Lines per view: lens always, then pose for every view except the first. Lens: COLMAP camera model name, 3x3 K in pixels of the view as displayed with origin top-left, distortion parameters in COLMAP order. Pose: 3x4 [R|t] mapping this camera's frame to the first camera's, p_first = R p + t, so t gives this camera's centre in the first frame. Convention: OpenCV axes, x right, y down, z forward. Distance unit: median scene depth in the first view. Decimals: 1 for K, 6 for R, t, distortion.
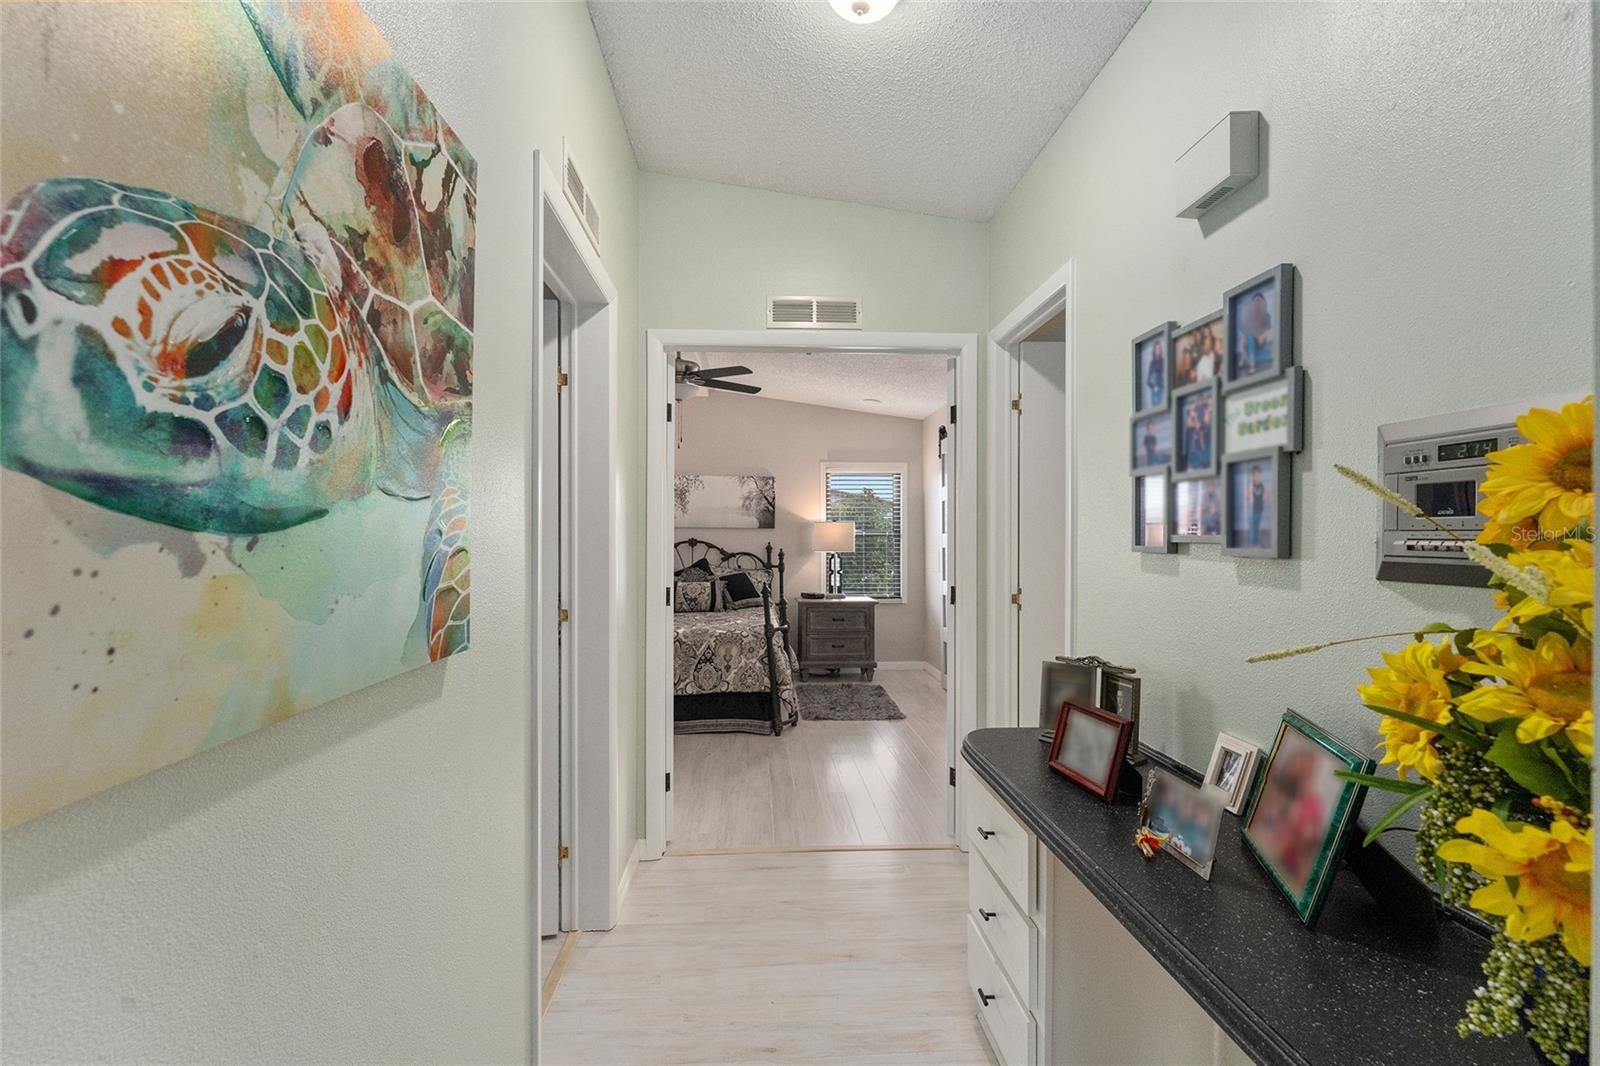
lens RADIAL K [[684.2, 0, 792.8], [0, 684.2, 537.0], [0, 0, 1]] dist [-0.000571, -0.000190]
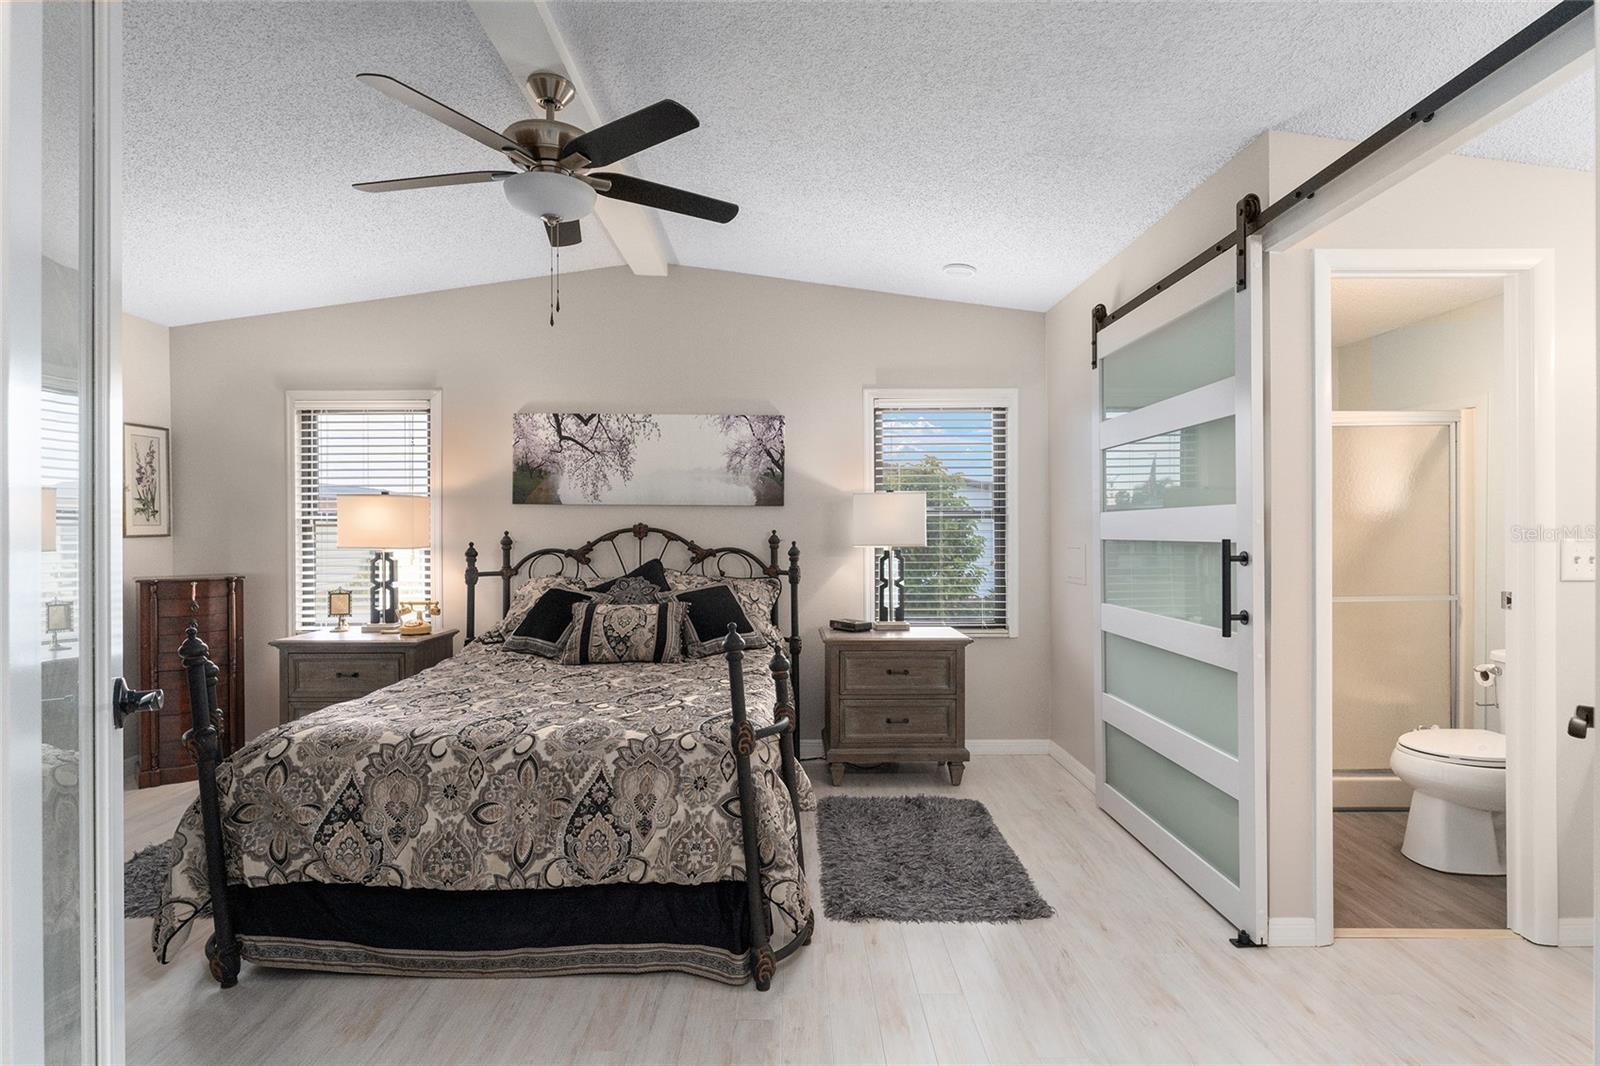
lens RADIAL K [[782.8, 0, 796.7], [0, 782.8, 531.7], [0, 0, 1]] dist [-0.001743, -0.000282]
pose [[0.998852, -0.002543, -0.047836, 0.016256], [0.002998, 0.999951, 0.009434, 0.002848], [0.047810, -0.009567, 0.998811, 0.368479]]
